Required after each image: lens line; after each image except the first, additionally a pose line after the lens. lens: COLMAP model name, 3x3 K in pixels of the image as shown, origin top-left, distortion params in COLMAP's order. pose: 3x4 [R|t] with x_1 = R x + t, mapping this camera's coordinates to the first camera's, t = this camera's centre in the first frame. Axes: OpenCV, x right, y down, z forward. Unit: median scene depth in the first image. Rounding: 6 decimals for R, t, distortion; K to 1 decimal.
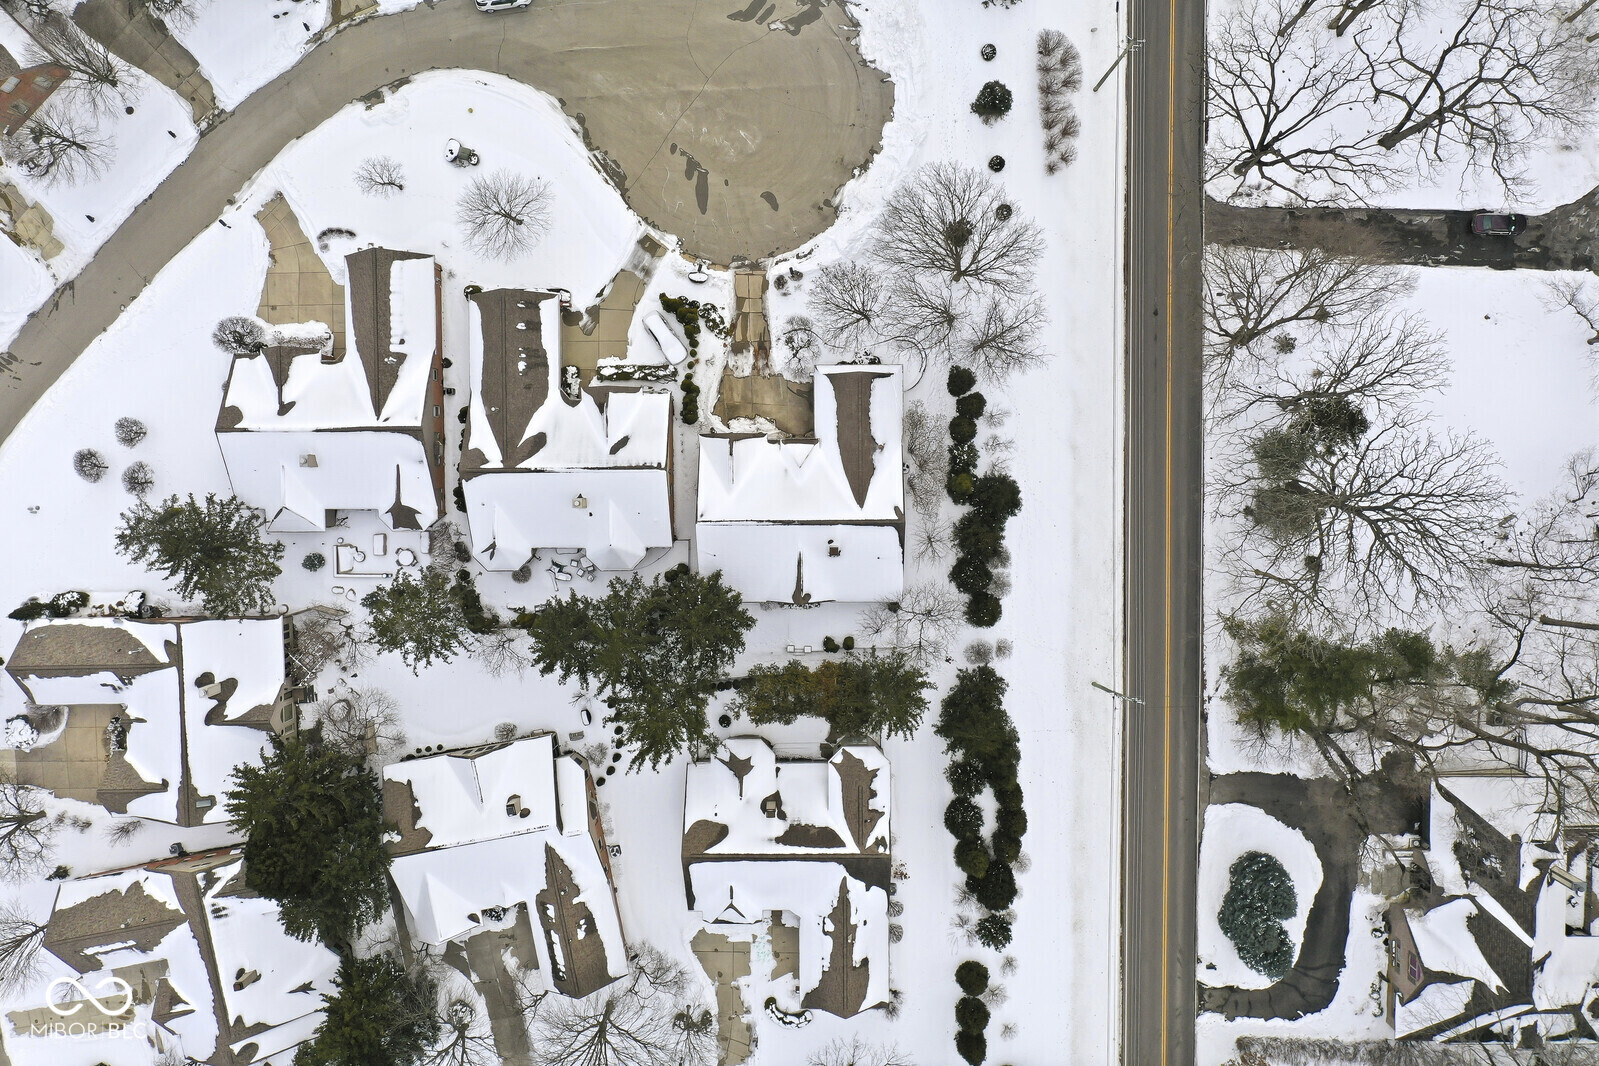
lens RADIAL K [[1250.1, 0, 799.5], [0, 1250.1, 533.0], [0, 0, 1]] dist [-0.003841, -0.000773]
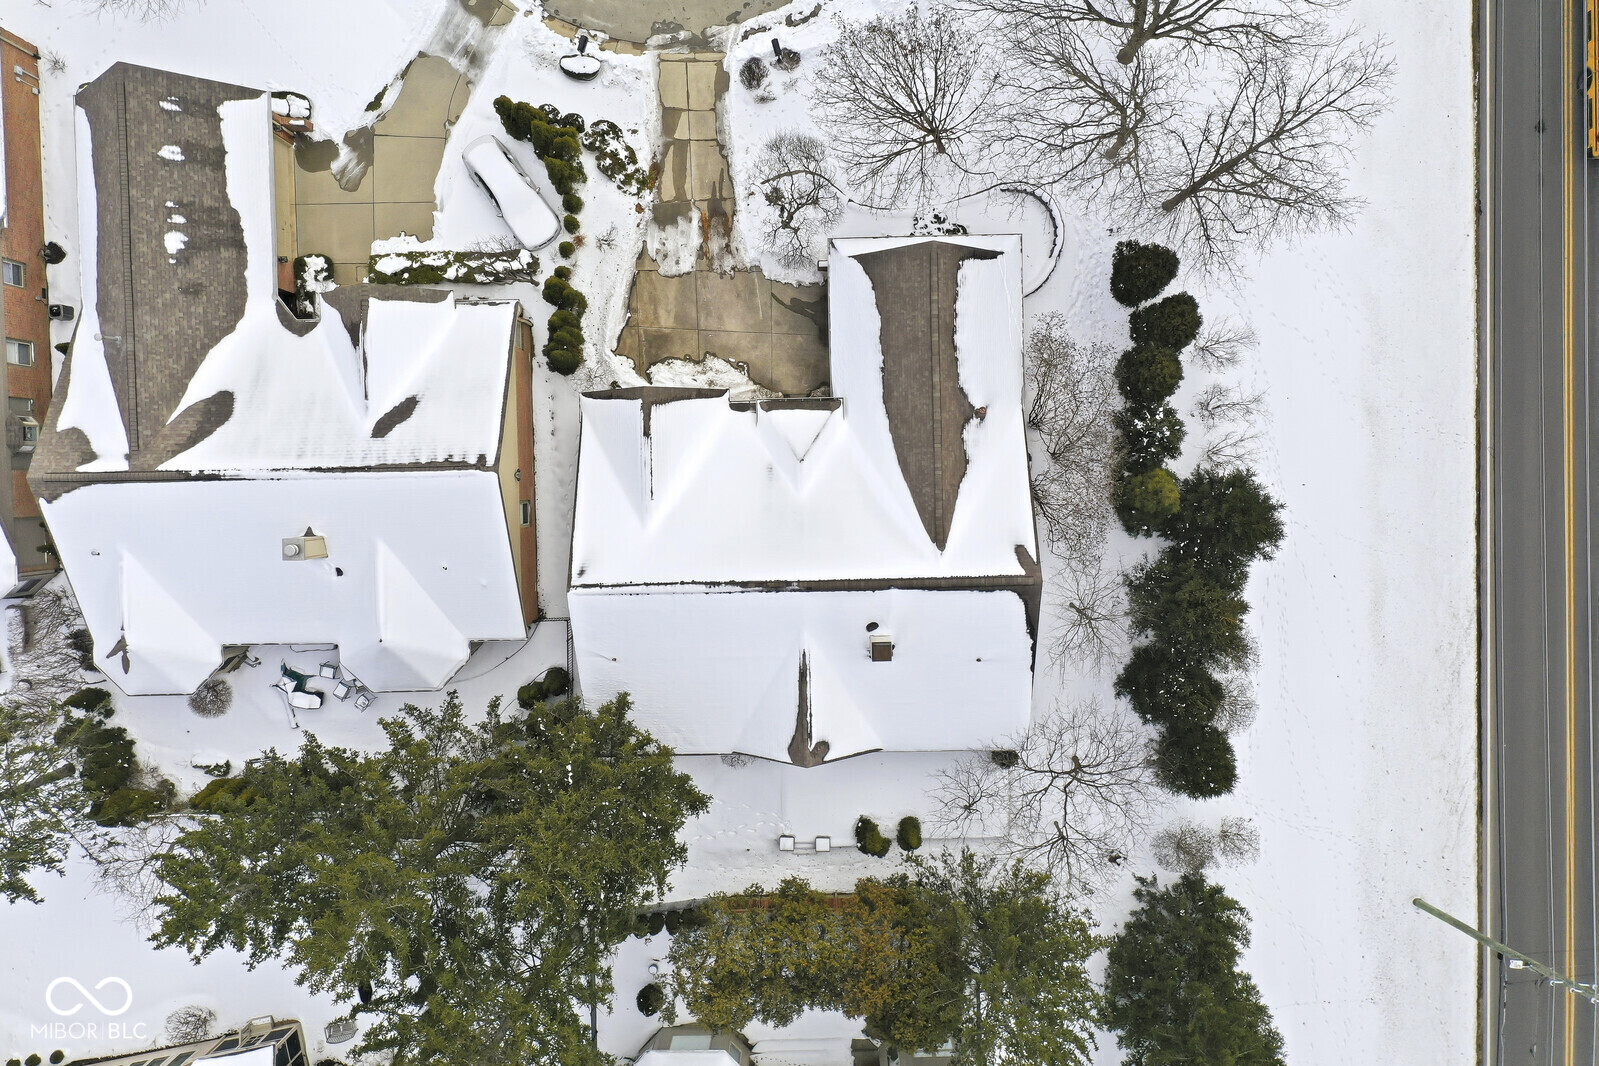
lens RADIAL K [[1250.1, 0, 799.5], [0, 1250.1, 533.0], [0, 0, 1]] dist [-0.003841, -0.000773]
pose [[0.999881, -0.014947, 0.003777, -0.002167], [0.014973, 0.999864, -0.006950, -0.022450], [-0.003673, 0.007006, 0.999969, 0.528987]]
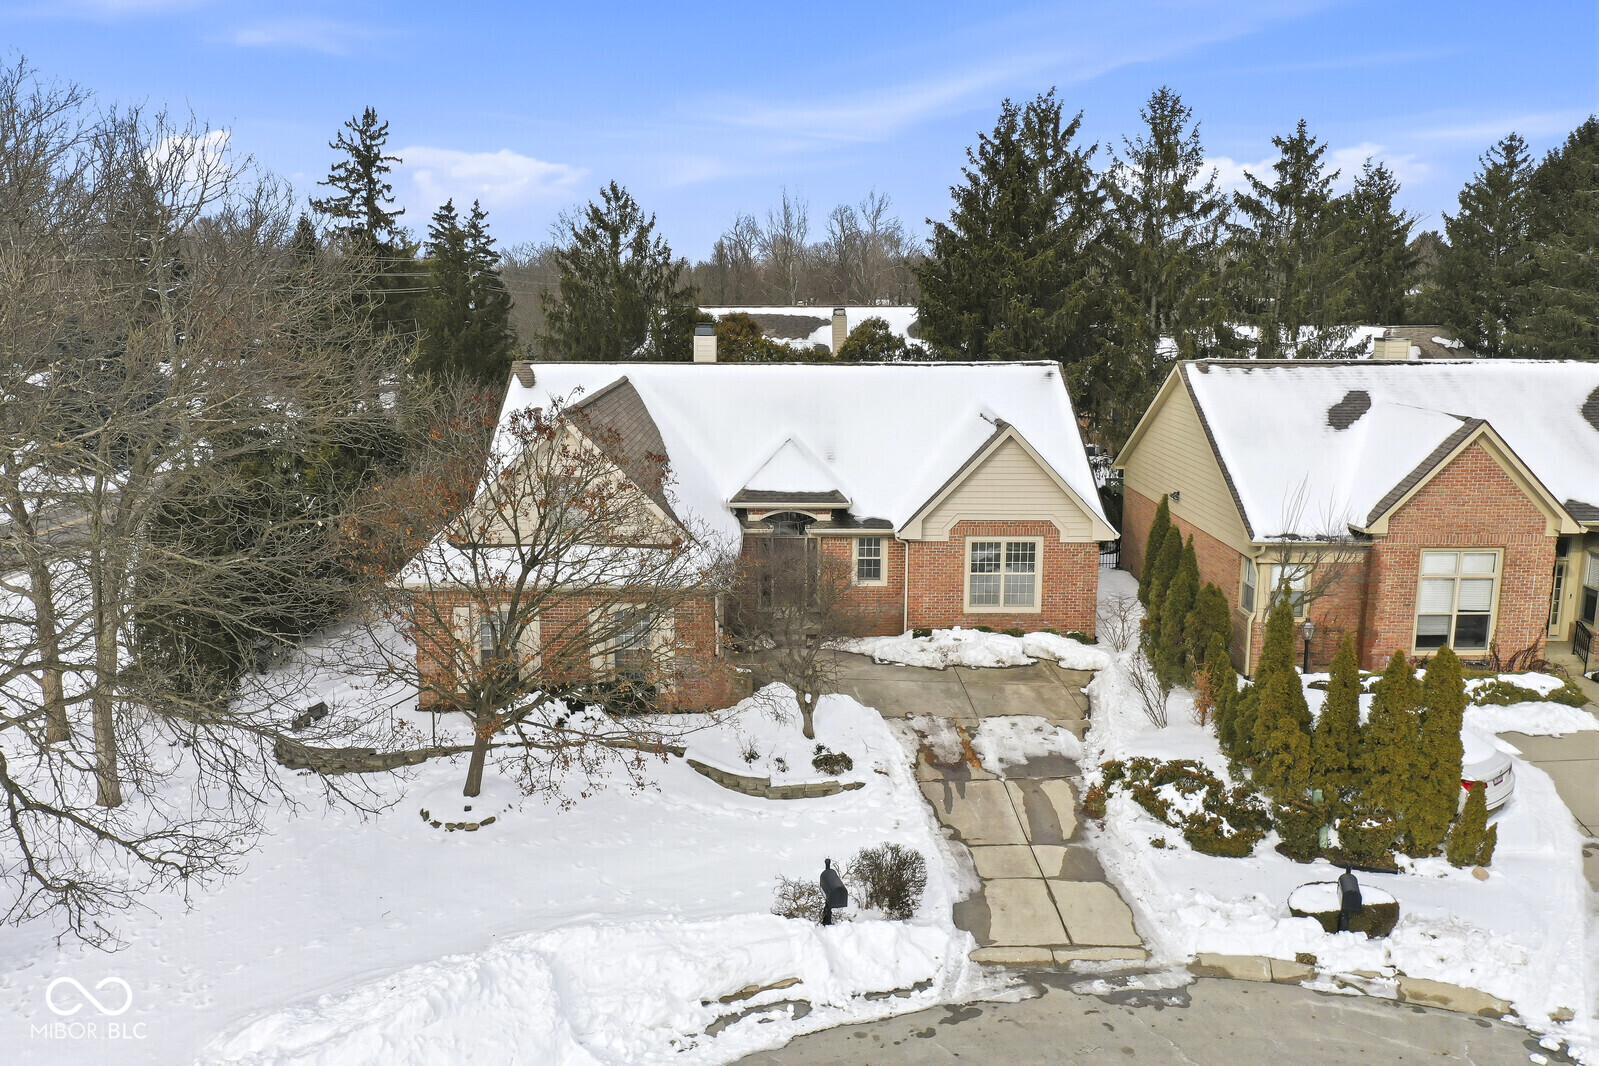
lens RADIAL K [[1249.8, 0, 799.5], [0, 1249.8, 533.0], [0, 0, 1]] dist [0.000363, -0.000318]
pose [[-0.999885, 0.015162, 0.001023, -0.002266], [-0.002742, -0.246214, 0.969212, -0.371662], [0.014947, 0.969097, 0.246227, 0.905820]]
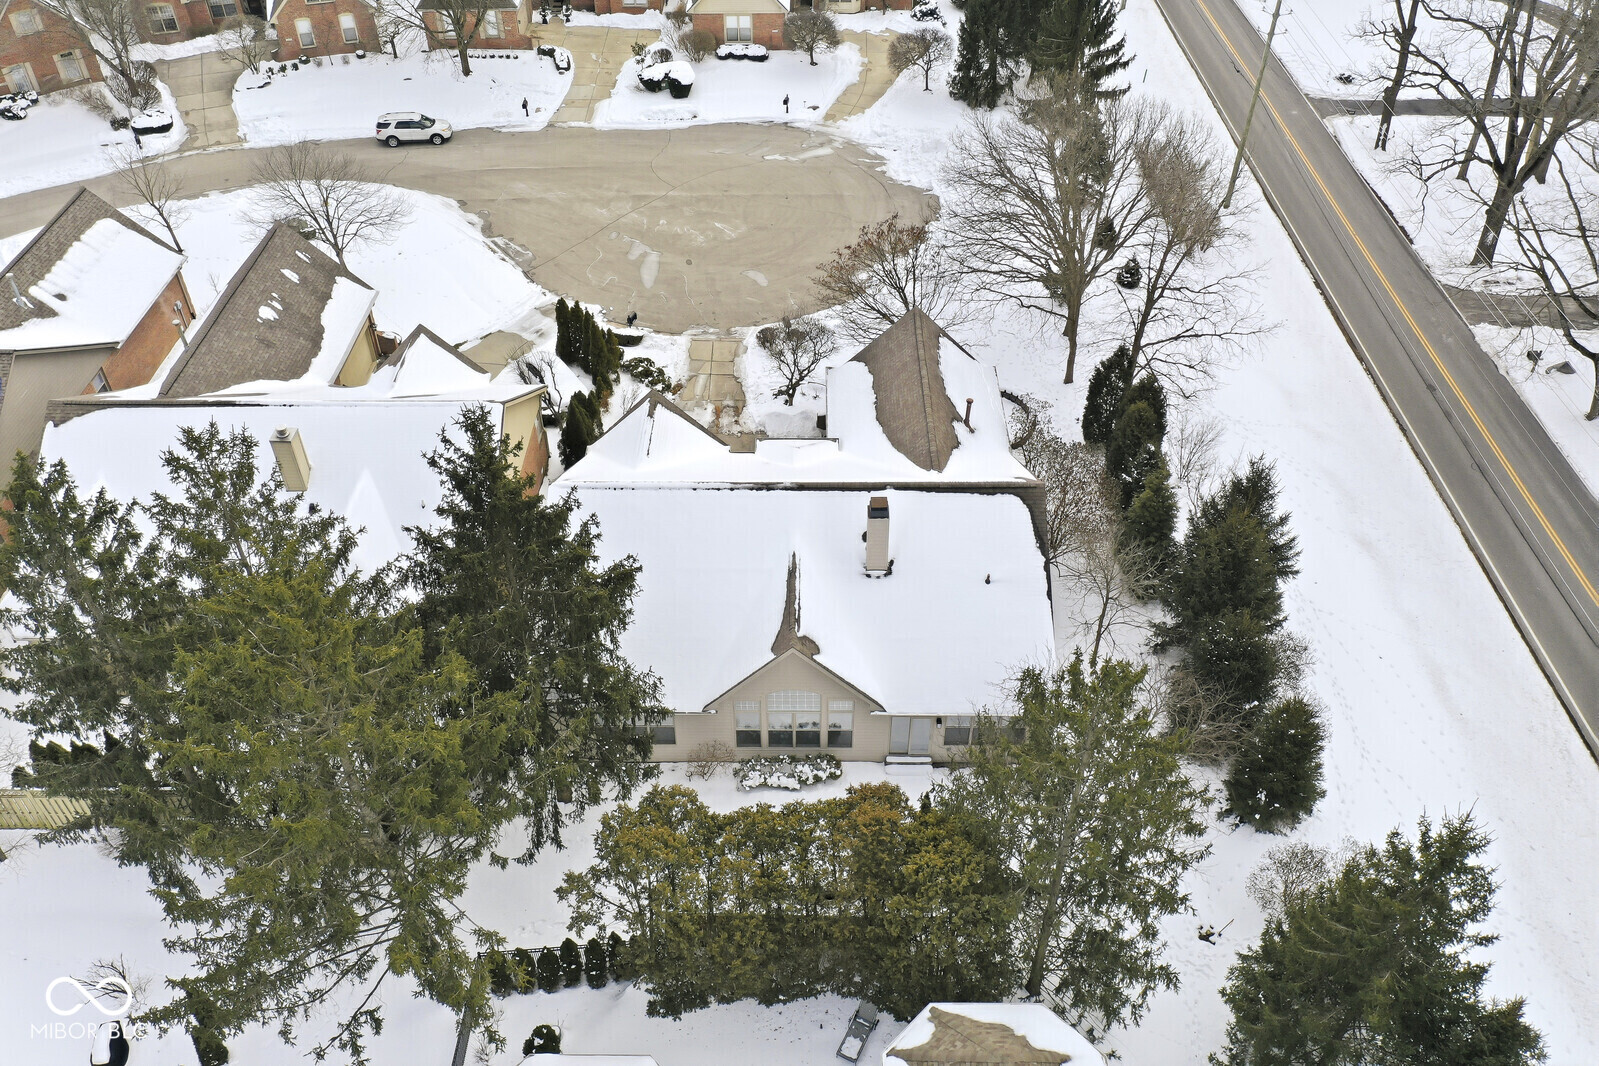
lens RADIAL K [[1249.8, 0, 799.5], [0, 1249.8, 533.0], [0, 0, 1]] dist [0.000363, -0.000318]
pose [[0.999845, 0.017440, -0.002584, 0.003081], [-0.013044, 0.633151, -0.773919, 0.311147], [-0.011861, 0.773832, 0.633280, 0.704364]]
